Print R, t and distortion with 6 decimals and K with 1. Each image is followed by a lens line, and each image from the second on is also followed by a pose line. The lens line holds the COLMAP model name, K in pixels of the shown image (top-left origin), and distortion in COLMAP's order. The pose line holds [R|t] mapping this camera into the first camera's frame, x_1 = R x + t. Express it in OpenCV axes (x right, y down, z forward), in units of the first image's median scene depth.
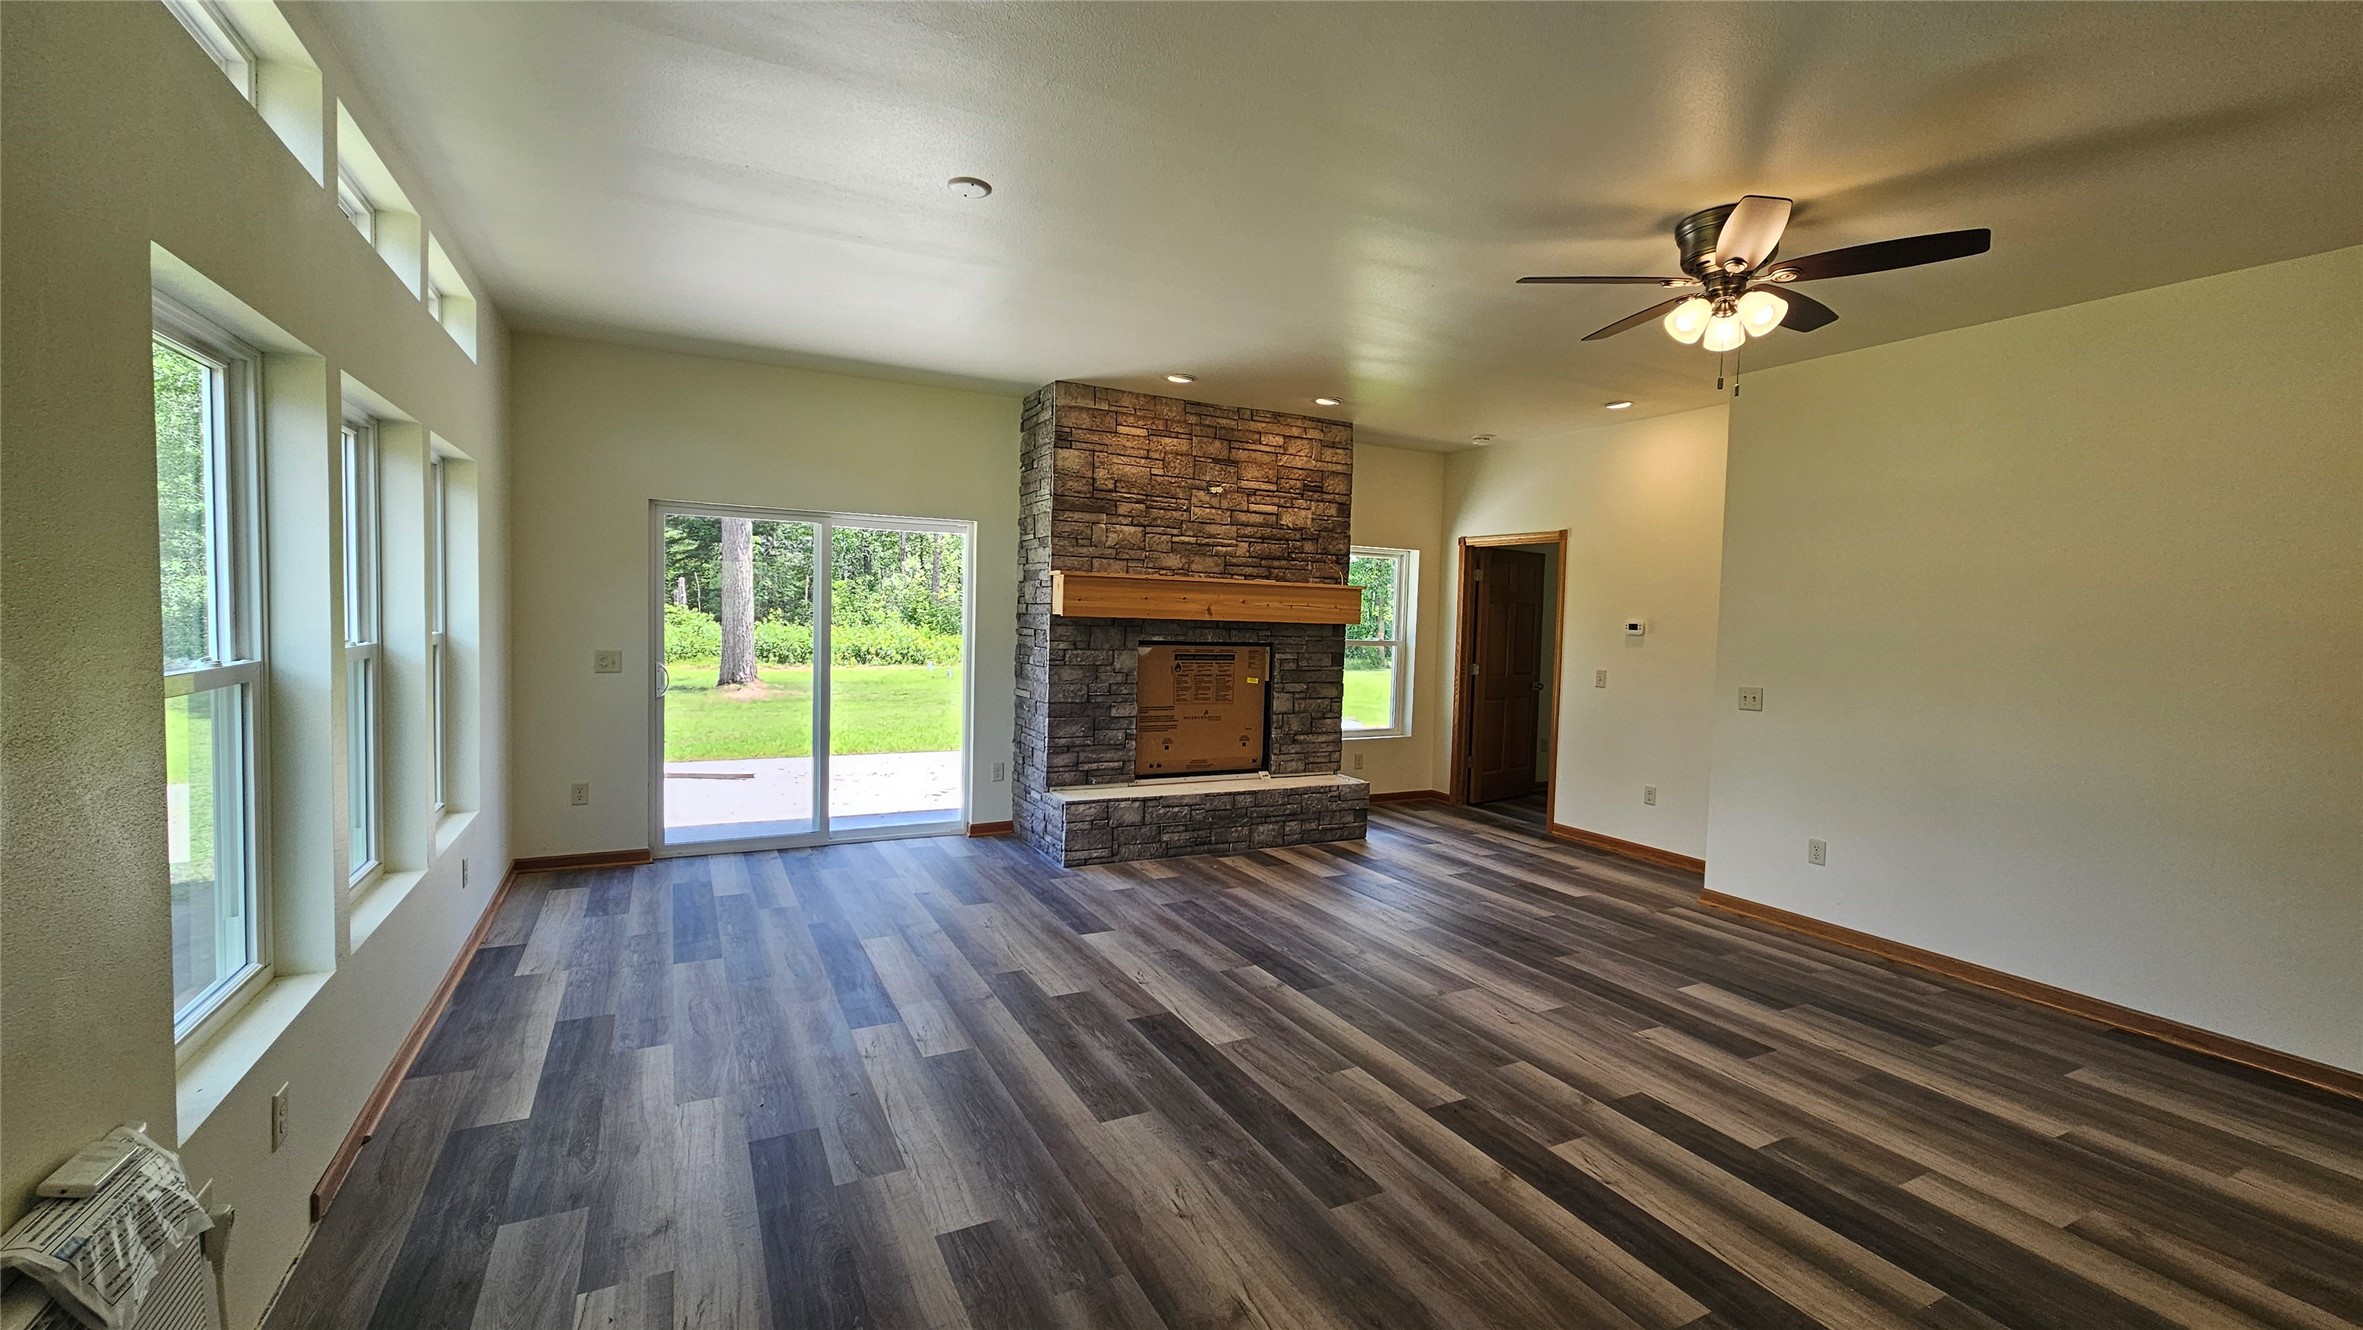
lens RADIAL K [[973.5, 0, 1176.9], [0, 973.5, 665.6], [0, 0, 1]] dist [0.003311, 0.000383]
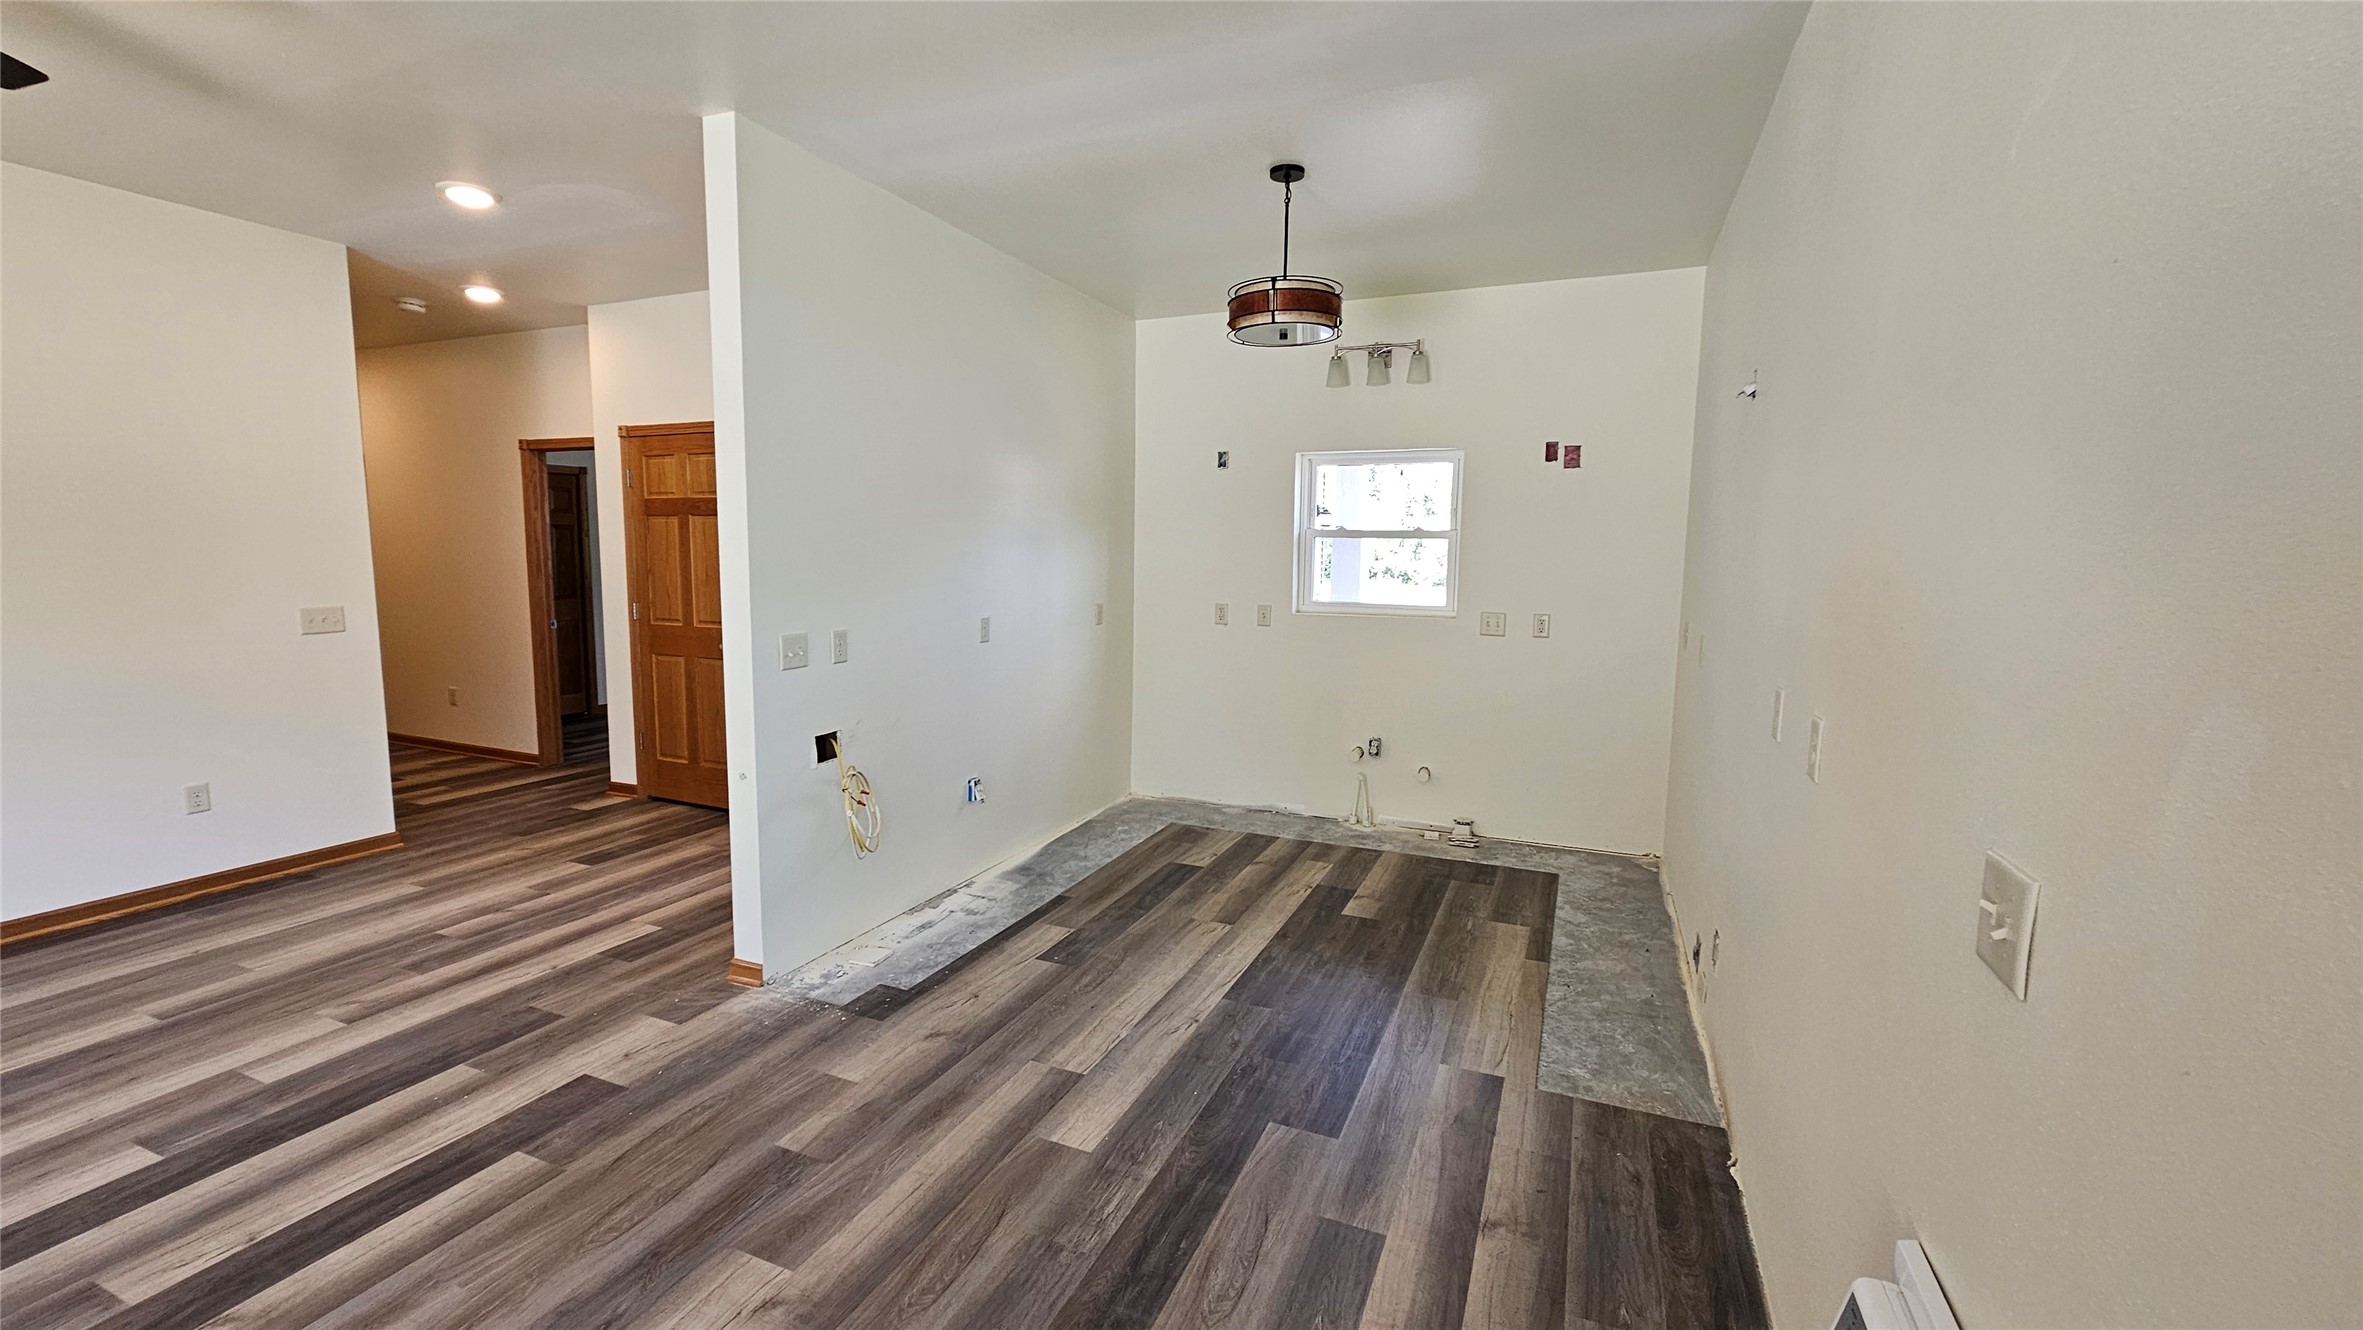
lens RADIAL K [[973.5, 0, 1176.2], [0, 973.5, 664.1], [0, 0, 1]] dist [0.003311, 0.000383]
pose [[-0.642415, -0.126335, 0.755872, -0.575585], [0.009827, 0.984879, 0.172963, -0.065266], [-0.766294, 0.118542, -0.631459, 0.841866]]
